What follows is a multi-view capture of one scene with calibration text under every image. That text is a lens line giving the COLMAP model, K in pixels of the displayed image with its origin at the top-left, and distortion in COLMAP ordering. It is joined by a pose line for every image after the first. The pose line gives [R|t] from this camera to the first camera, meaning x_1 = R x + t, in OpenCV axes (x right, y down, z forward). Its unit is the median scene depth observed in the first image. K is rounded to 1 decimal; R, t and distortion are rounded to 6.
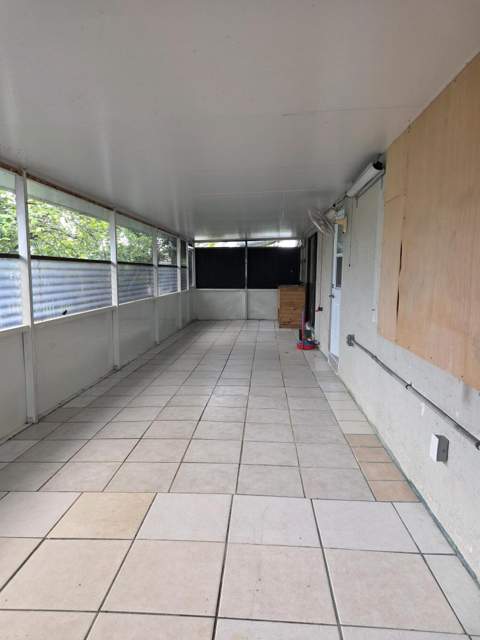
lens RADIAL K [[421.1, 0, 239.7], [0, 421.1, 320.5], [0, 0, 1]] dist [0.007968, -0.019571]
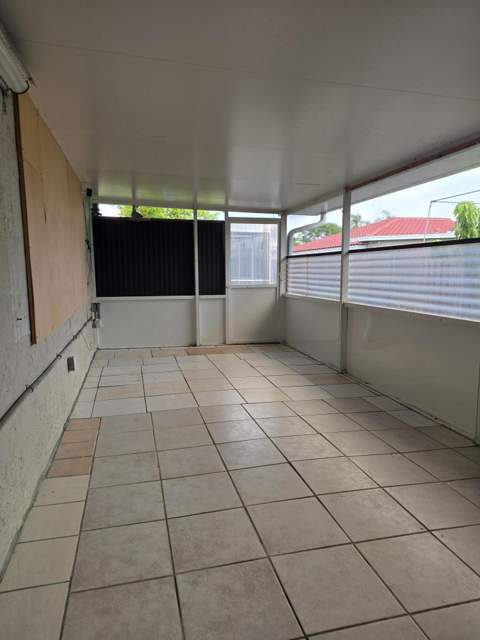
lens RADIAL K [[421.1, 0, 238.7], [0, 421.1, 321.3], [0, 0, 1]] dist [0.007968, -0.019571]
pose [[-0.952587, 0.038462, -0.301826, 0.215453], [-0.034919, 0.971605, 0.234020, -0.181400], [0.302256, 0.233463, -0.924195, 1.748548]]
